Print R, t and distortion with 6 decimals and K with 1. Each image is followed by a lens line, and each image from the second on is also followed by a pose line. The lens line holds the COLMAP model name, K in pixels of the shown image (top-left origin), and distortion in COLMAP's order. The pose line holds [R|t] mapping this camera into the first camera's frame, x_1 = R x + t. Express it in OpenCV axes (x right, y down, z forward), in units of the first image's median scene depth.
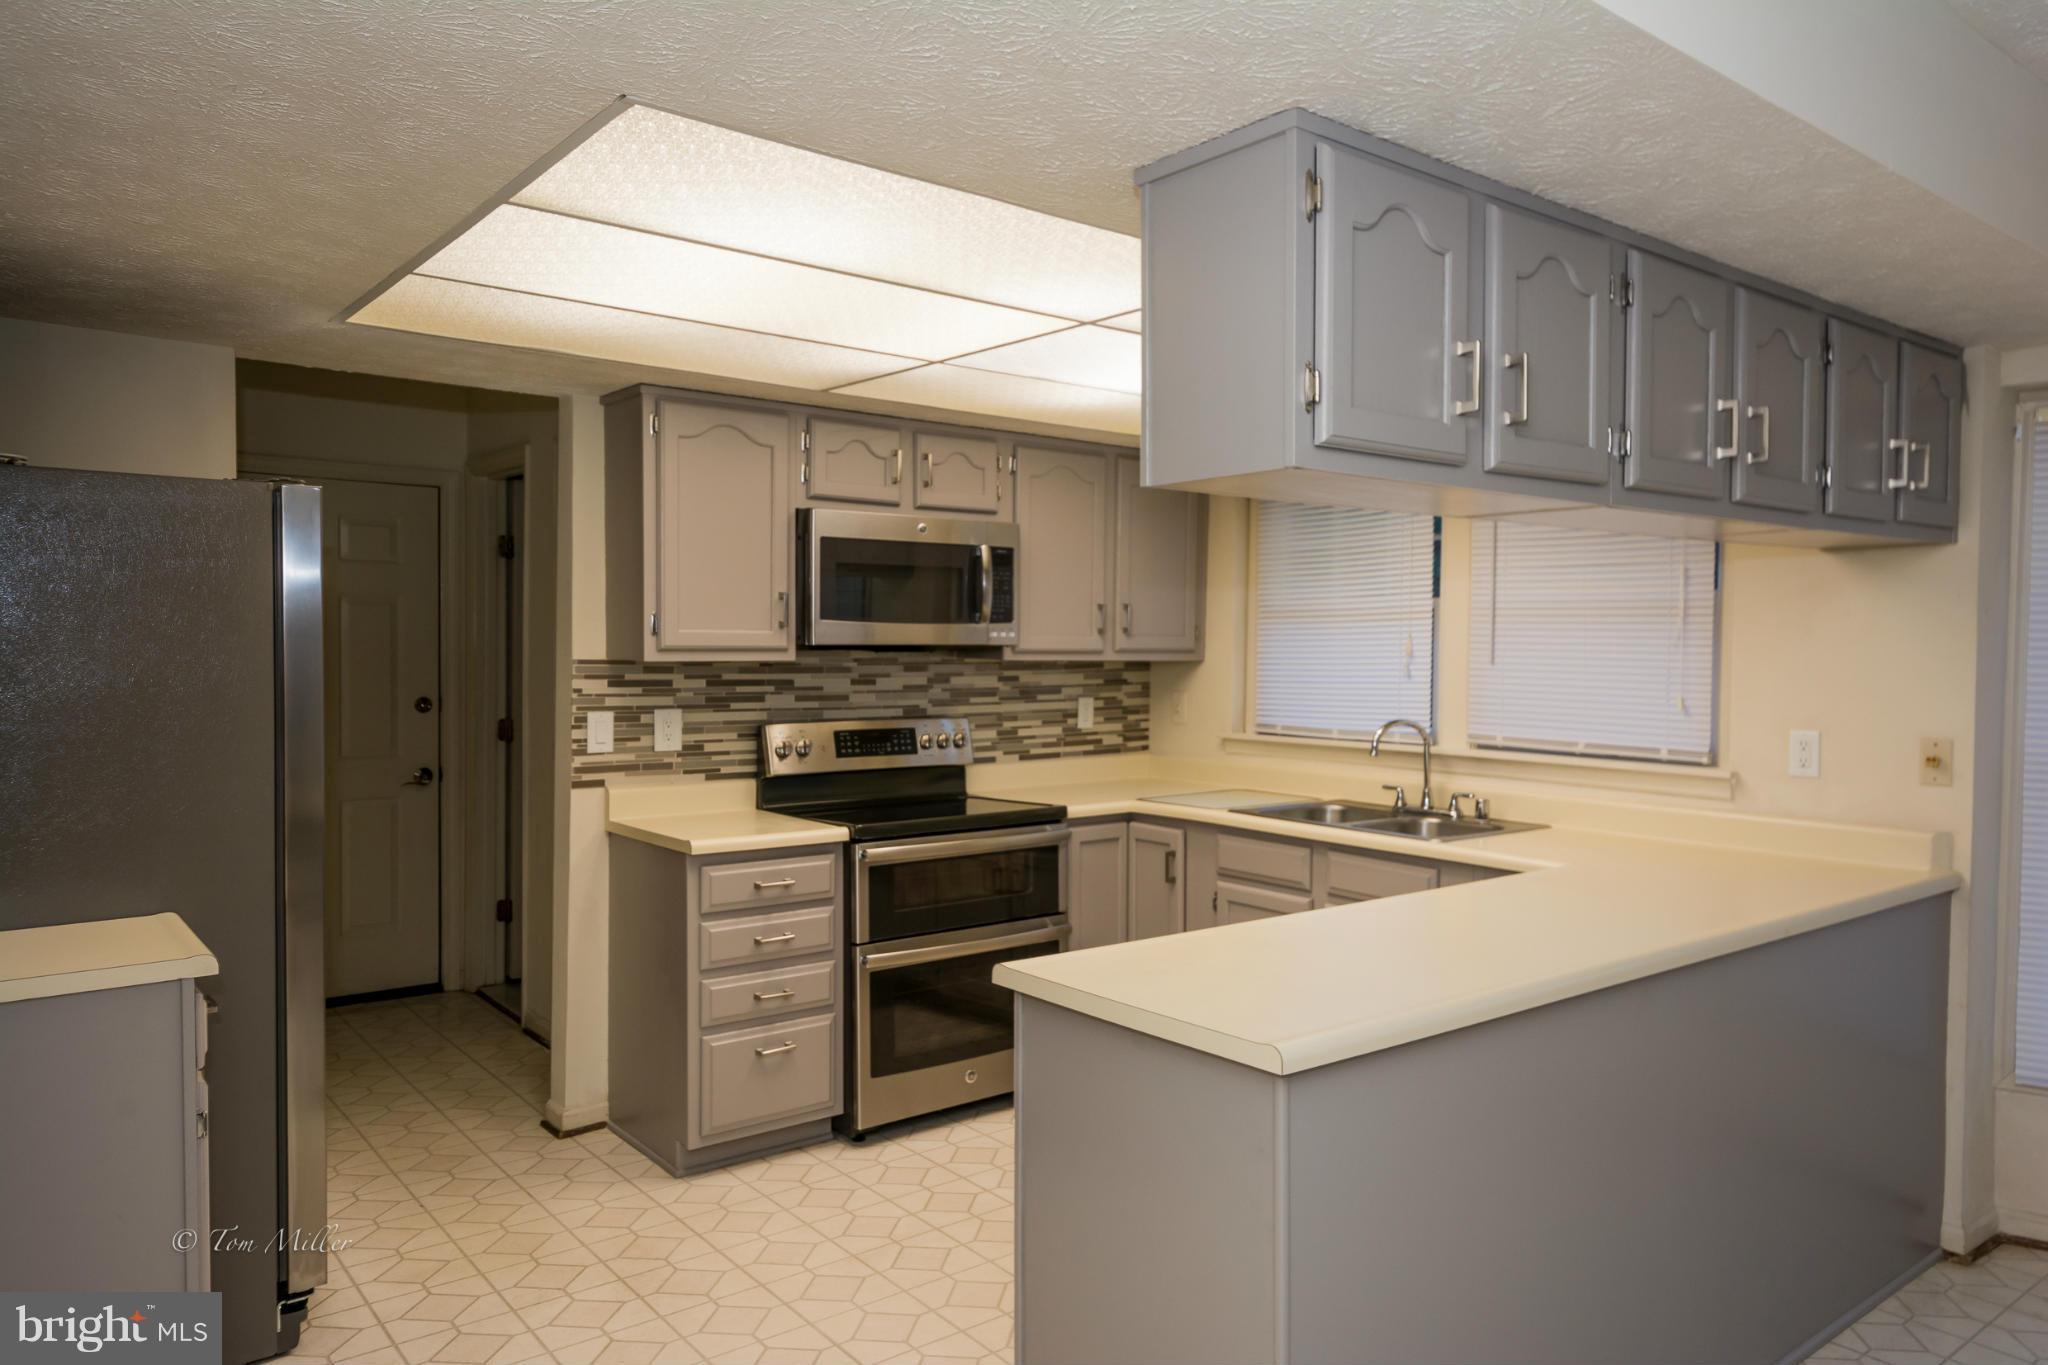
lens RADIAL K [[1330.4, 0, 1032.1], [0, 1330.4, 681.9], [0, 0, 1]] dist [0.039472, -0.003594]
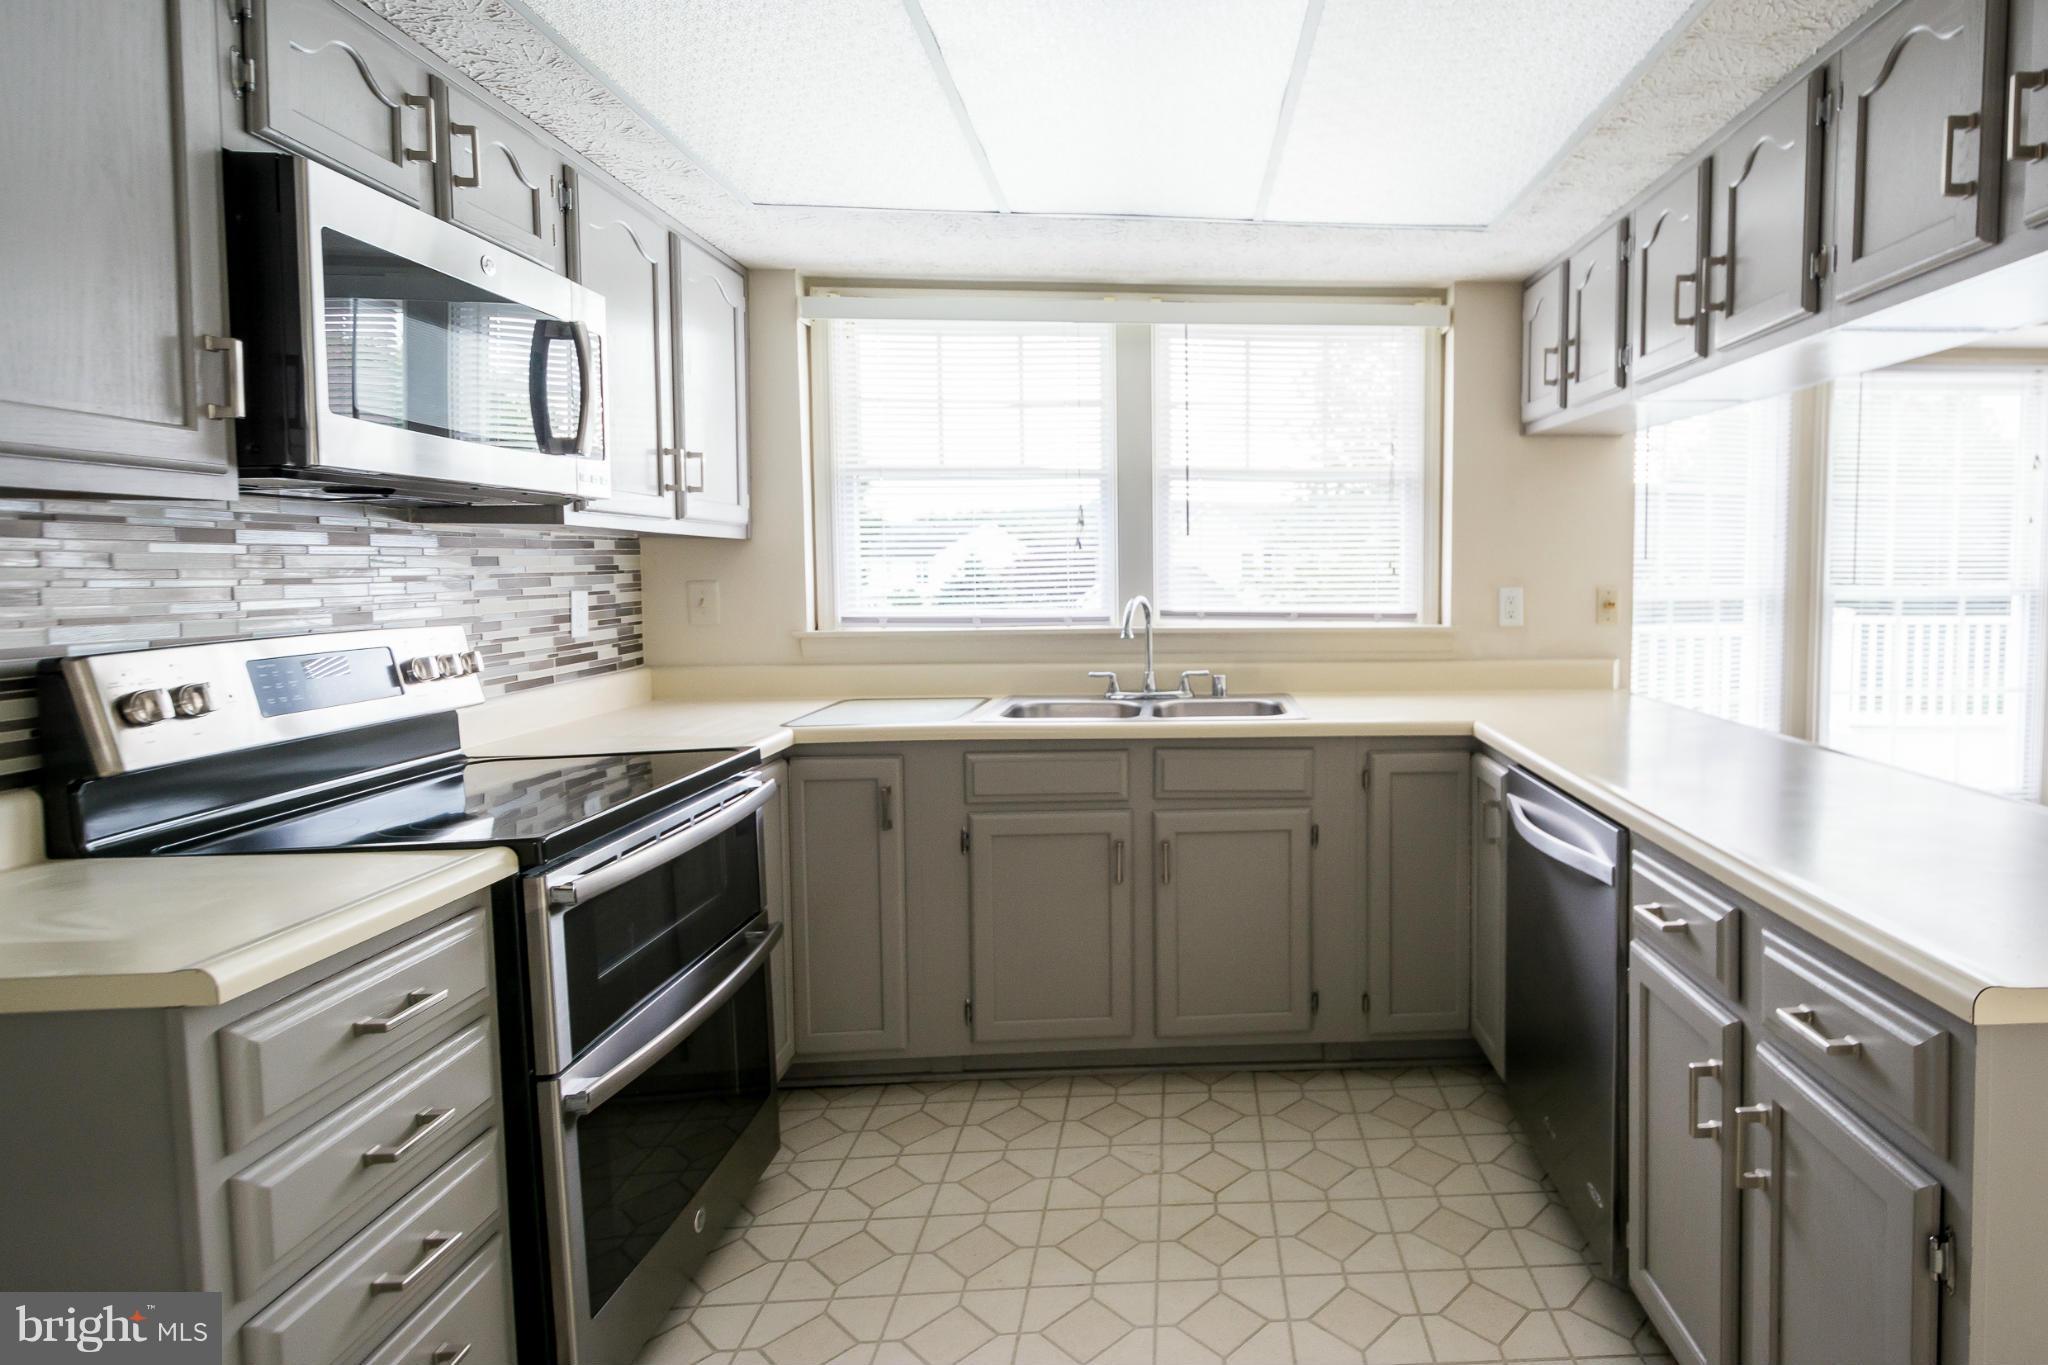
lens RADIAL K [[1108.6, 0, 1153.2], [0, 1108.6, 629.7], [0, 0, 1]] dist [0.045270, 0.000510]
pose [[0.568845, -0.049389, 0.820960, -0.312881], [0.027631, 0.998779, 0.040941, 0.018975], [-0.821980, -0.000605, 0.569515, 0.528469]]
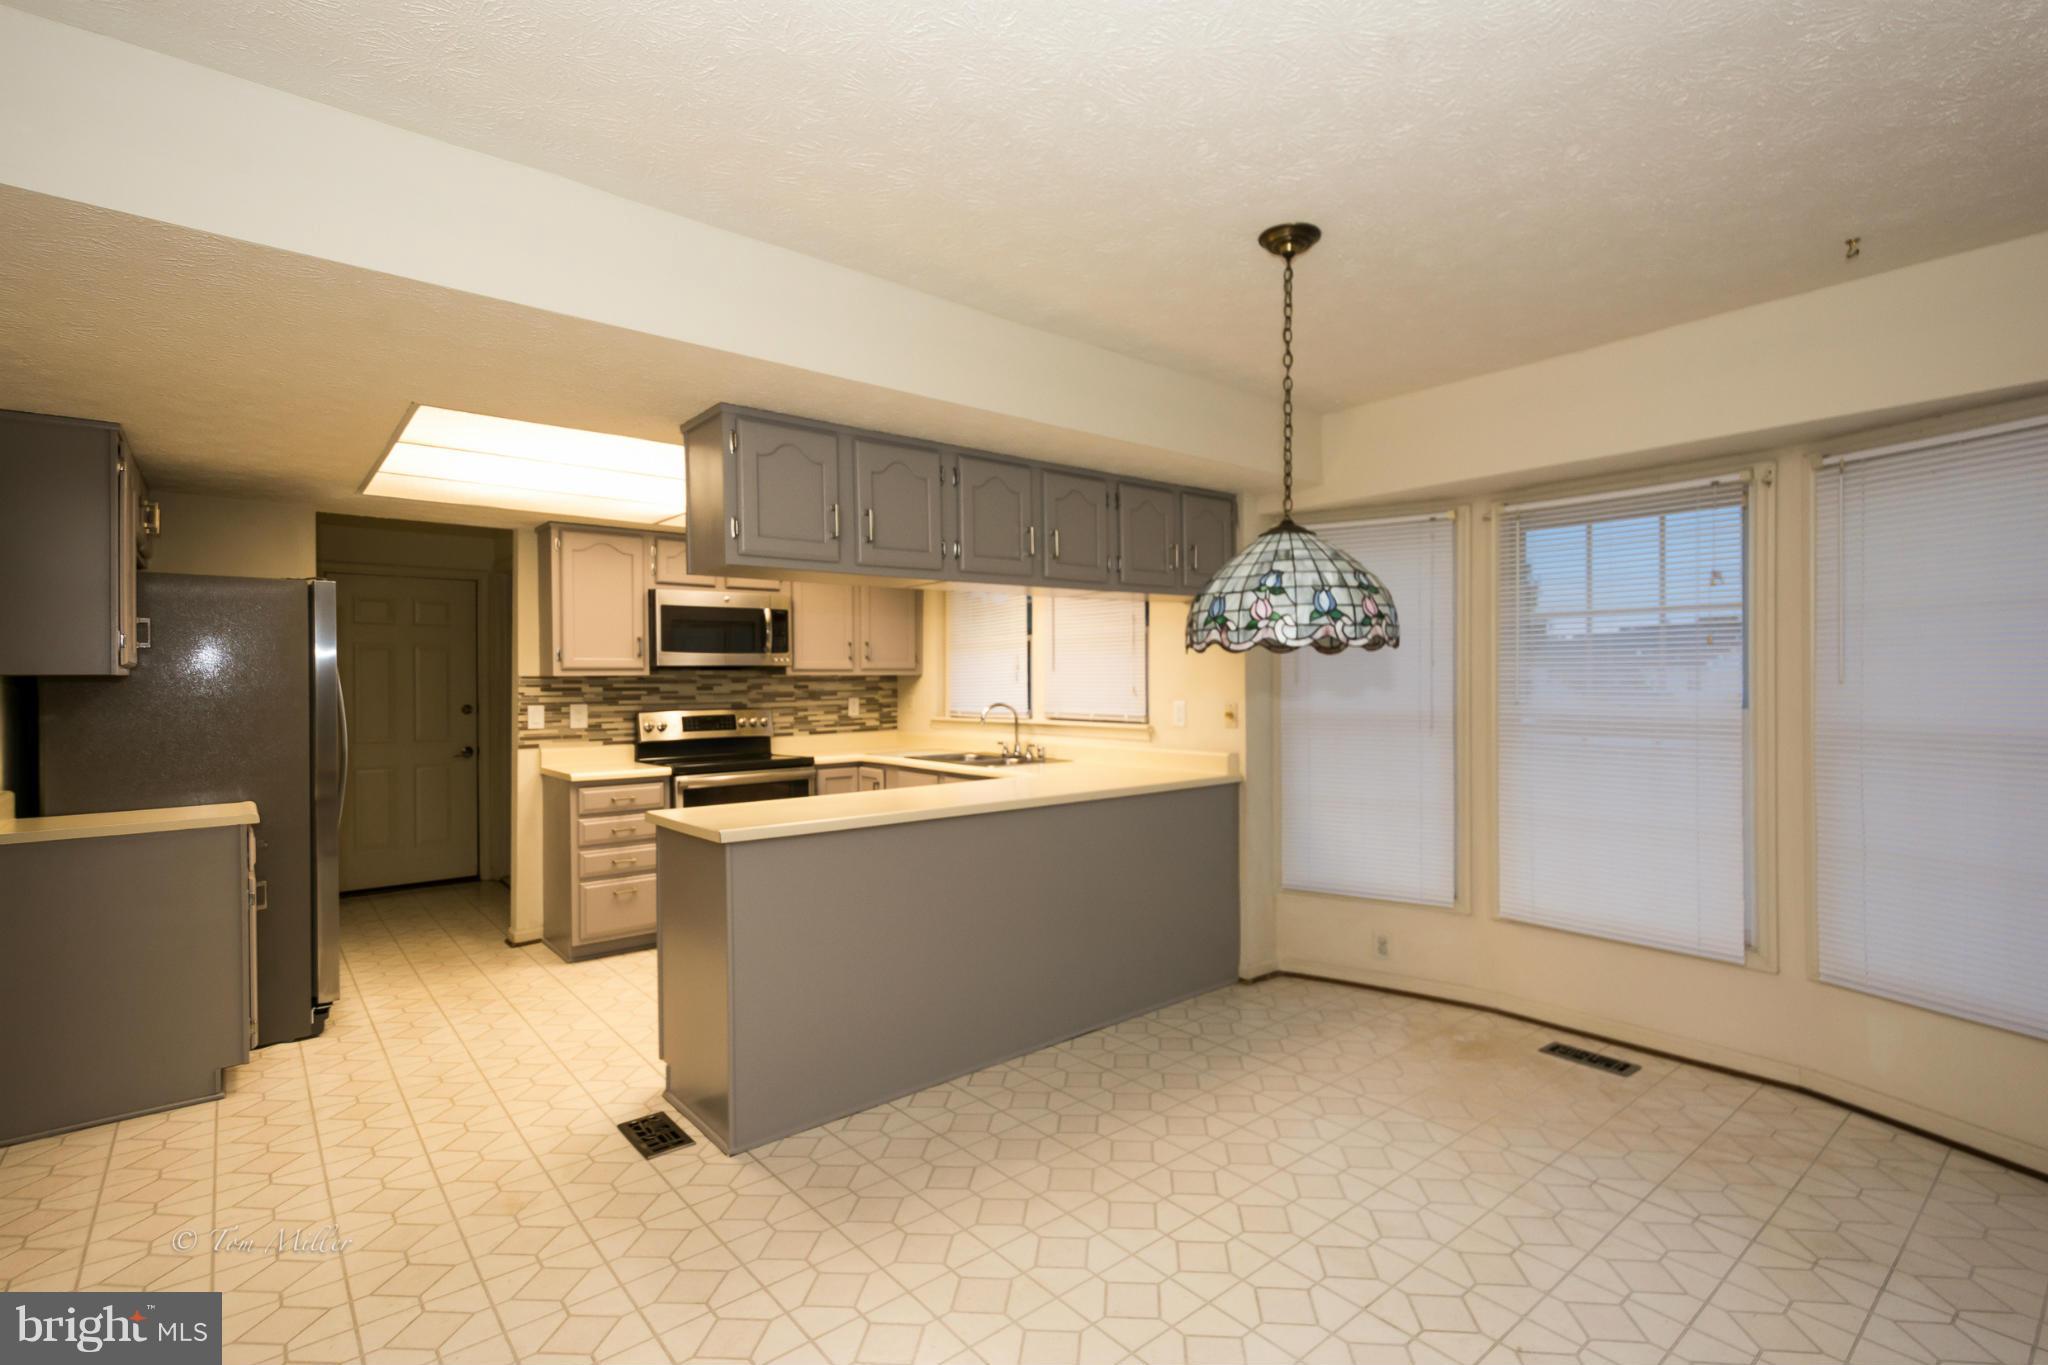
lens RADIAL K [[946.6, 0, 1032.4], [0, 946.6, 685.5], [0, 0, 1]] dist [0.024191, -0.002538]
pose [[0.999858, -0.016788, 0.001315, 0.321181], [0.016818, 0.999455, -0.028408, 0.041149], [-0.000838, 0.028426, 0.999596, -0.253059]]
